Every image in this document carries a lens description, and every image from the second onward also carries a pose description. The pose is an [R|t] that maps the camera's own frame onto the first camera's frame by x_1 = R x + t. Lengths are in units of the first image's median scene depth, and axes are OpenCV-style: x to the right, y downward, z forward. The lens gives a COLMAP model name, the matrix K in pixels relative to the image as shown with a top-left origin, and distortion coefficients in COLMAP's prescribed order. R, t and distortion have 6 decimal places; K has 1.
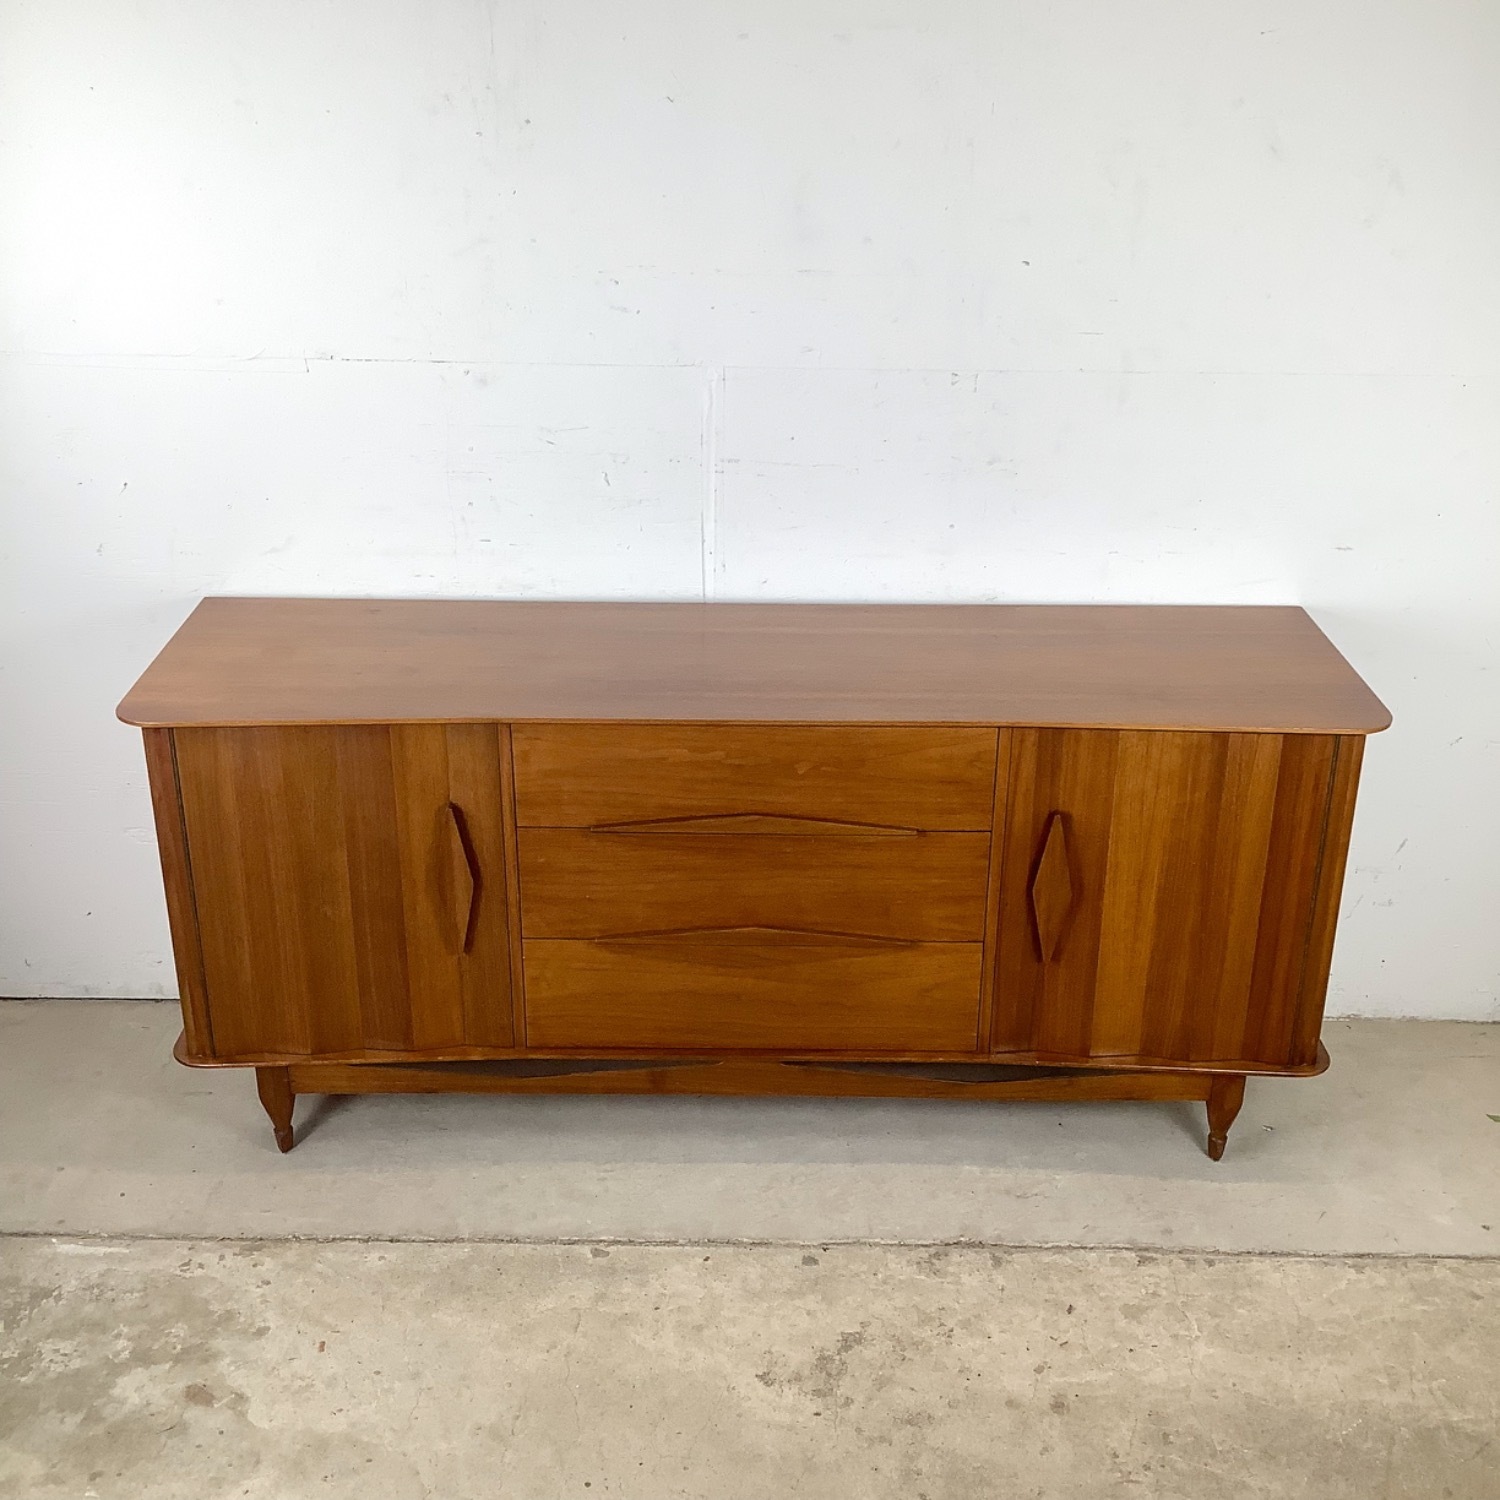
lens RADIAL K [[1813.8, 0, 750.0], [0, 1813.8, 750.0], [0, 0, 1]] dist [0.154074, -0.354660]
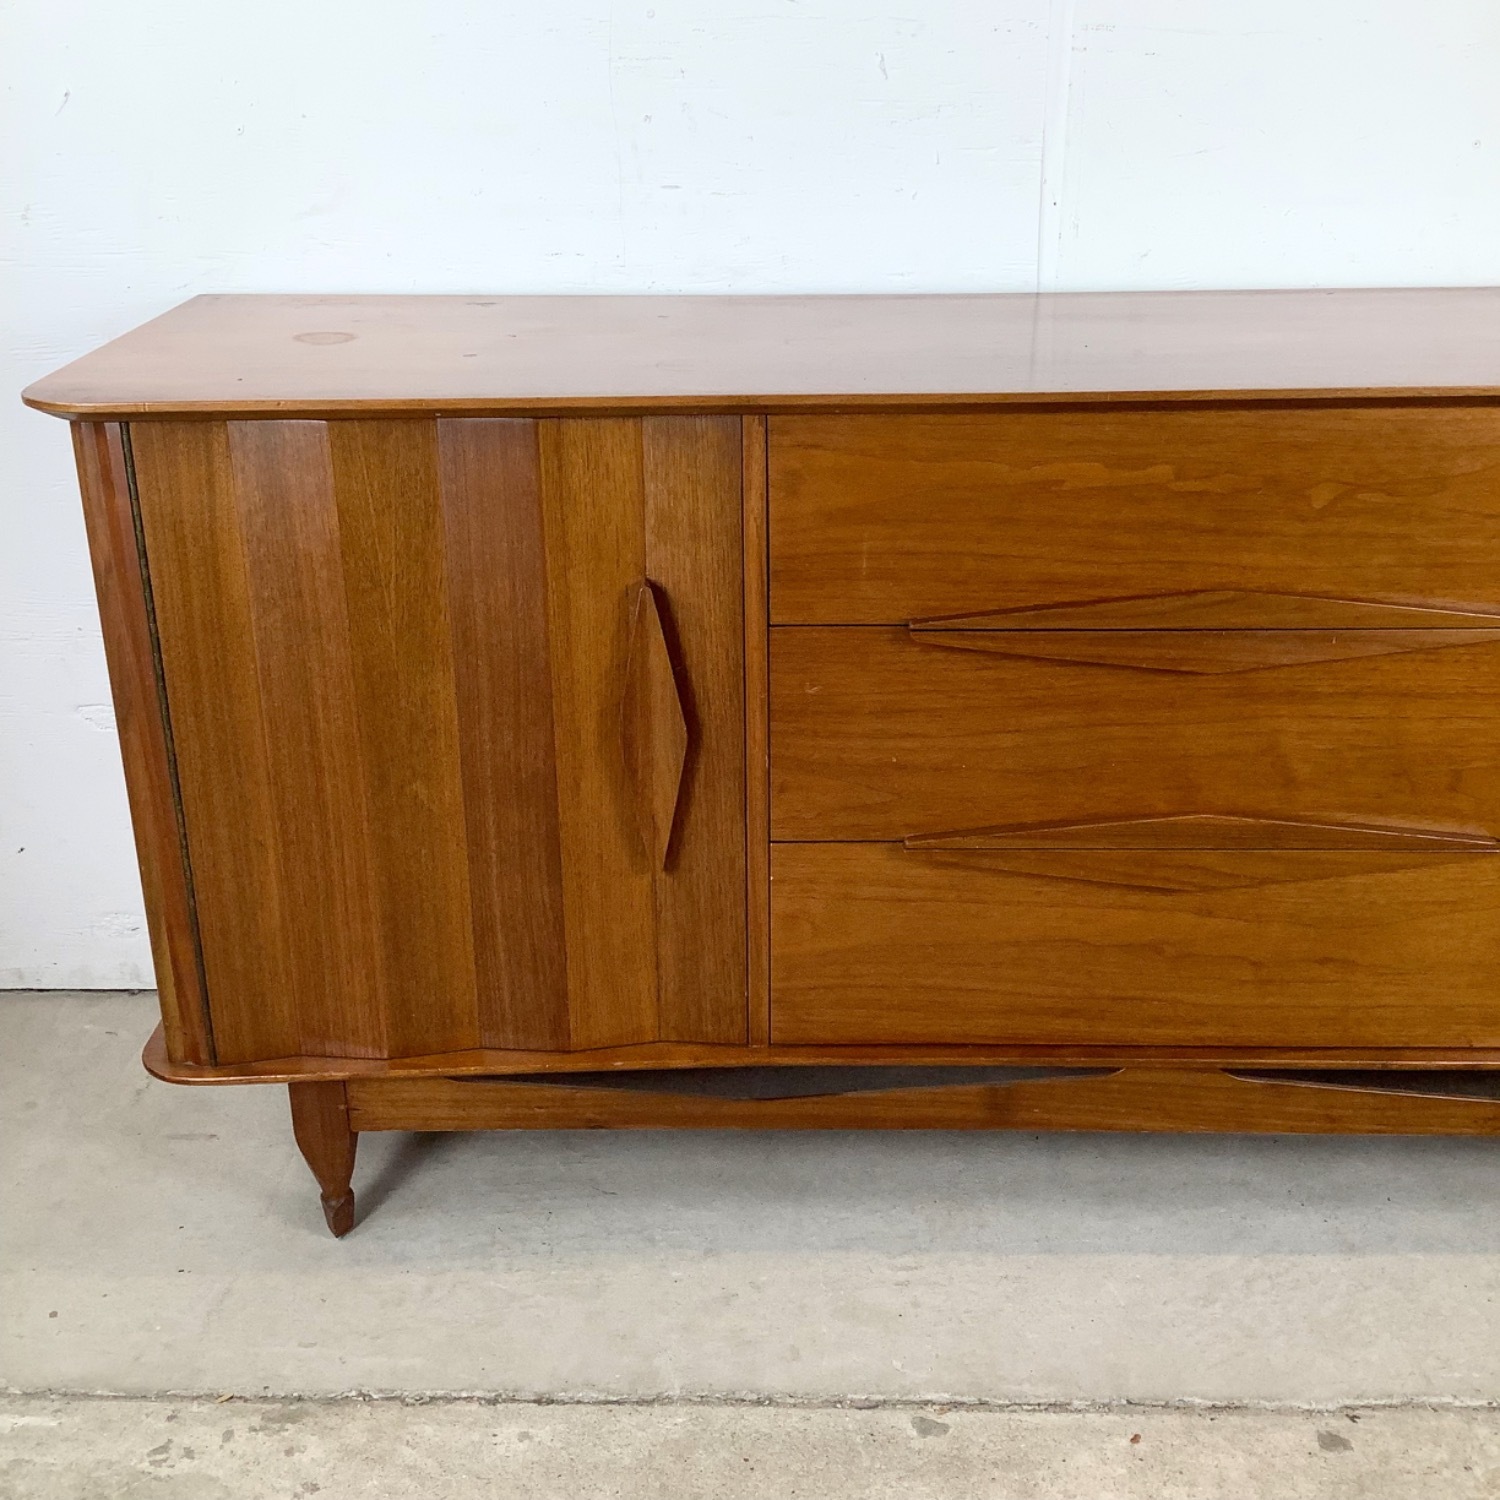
lens RADIAL K [[1813.8, 0, 750.0], [0, 1813.8, 750.0], [0, 0, 1]] dist [0.154074, -0.354660]
pose [[0.999829, -0.011324, -0.014622, -0.124977], [0.010787, 0.999282, -0.036318, 0.097371], [0.015022, 0.036154, 0.999233, 0.459896]]
